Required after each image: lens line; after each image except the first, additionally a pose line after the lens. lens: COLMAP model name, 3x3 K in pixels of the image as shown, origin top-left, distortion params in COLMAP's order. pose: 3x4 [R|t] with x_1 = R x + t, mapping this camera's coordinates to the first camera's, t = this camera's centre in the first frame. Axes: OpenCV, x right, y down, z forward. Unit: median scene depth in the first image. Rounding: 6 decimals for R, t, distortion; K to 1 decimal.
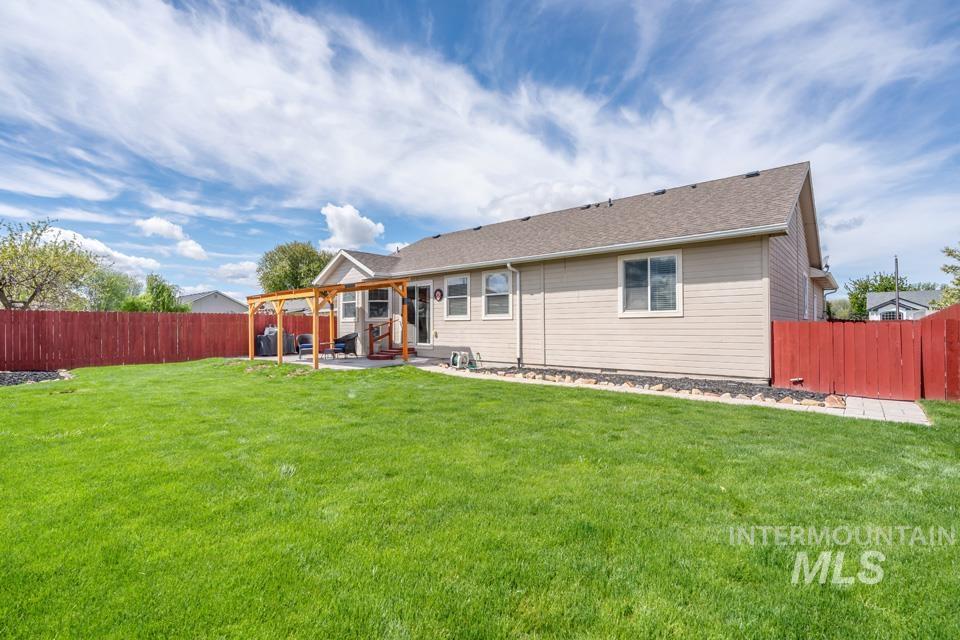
lens RADIAL K [[434.7, 0, 486.0], [0, 434.7, 322.1], [0, 0, 1]] dist [-0.027321, 0.013727]
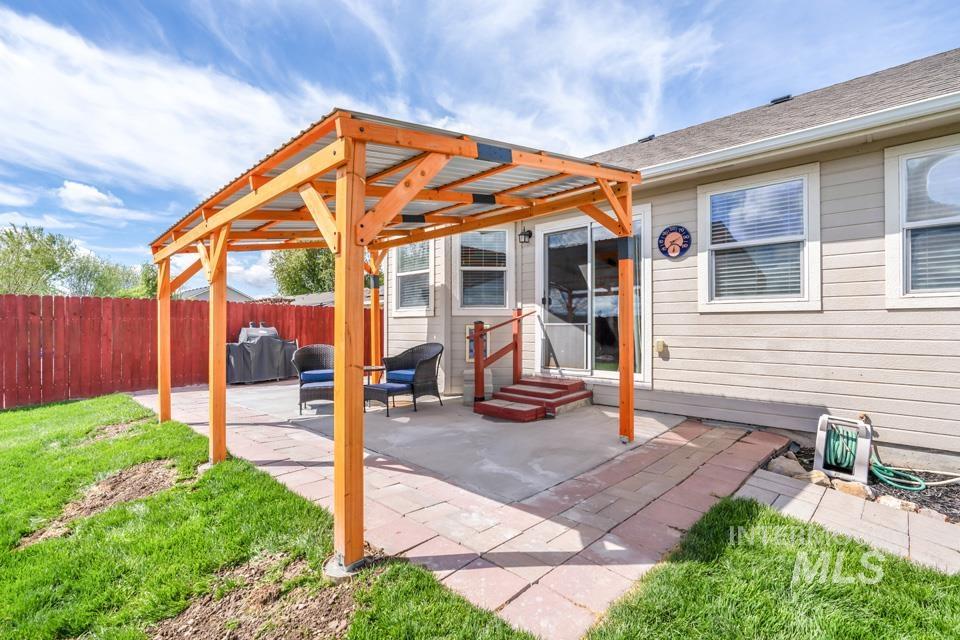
lens RADIAL K [[434.7, 0, 486.0], [0, 434.7, 322.1], [0, 0, 1]] dist [-0.027321, 0.013727]
pose [[0.999287, 0.004653, -0.037471, -0.243464], [-0.004538, 0.999985, 0.003178, 0.003330], [0.037485, -0.003006, 0.999293, 0.603239]]
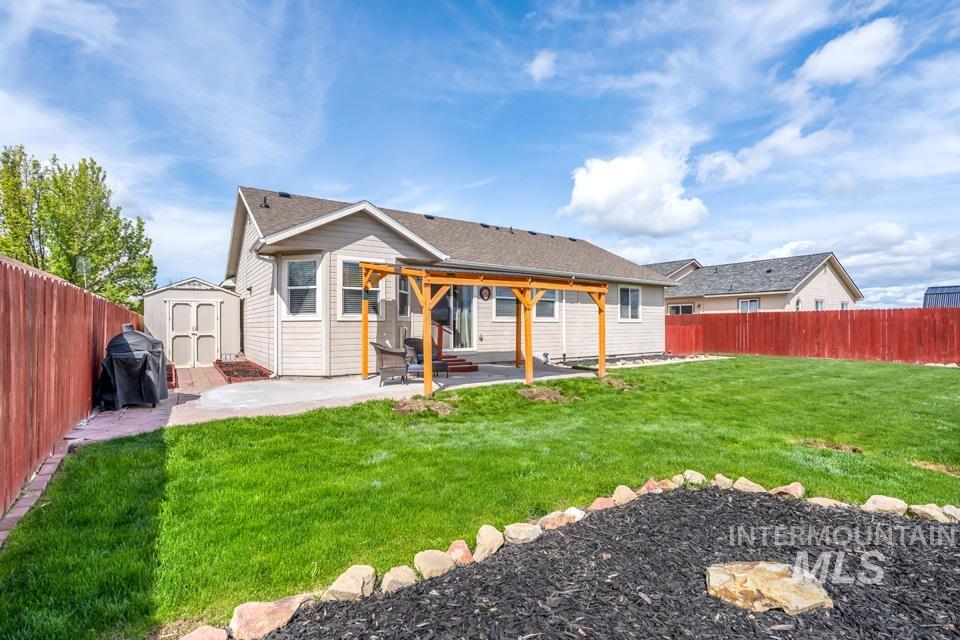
lens RADIAL K [[434.7, 0, 486.0], [0, 434.7, 322.1], [0, 0, 1]] dist [-0.027321, 0.013727]
pose [[0.233901, 0.012228, 0.972184, -0.940928], [-0.005578, 0.999921, -0.011235, 0.006805], [-0.972245, -0.002795, 0.233950, 0.756085]]
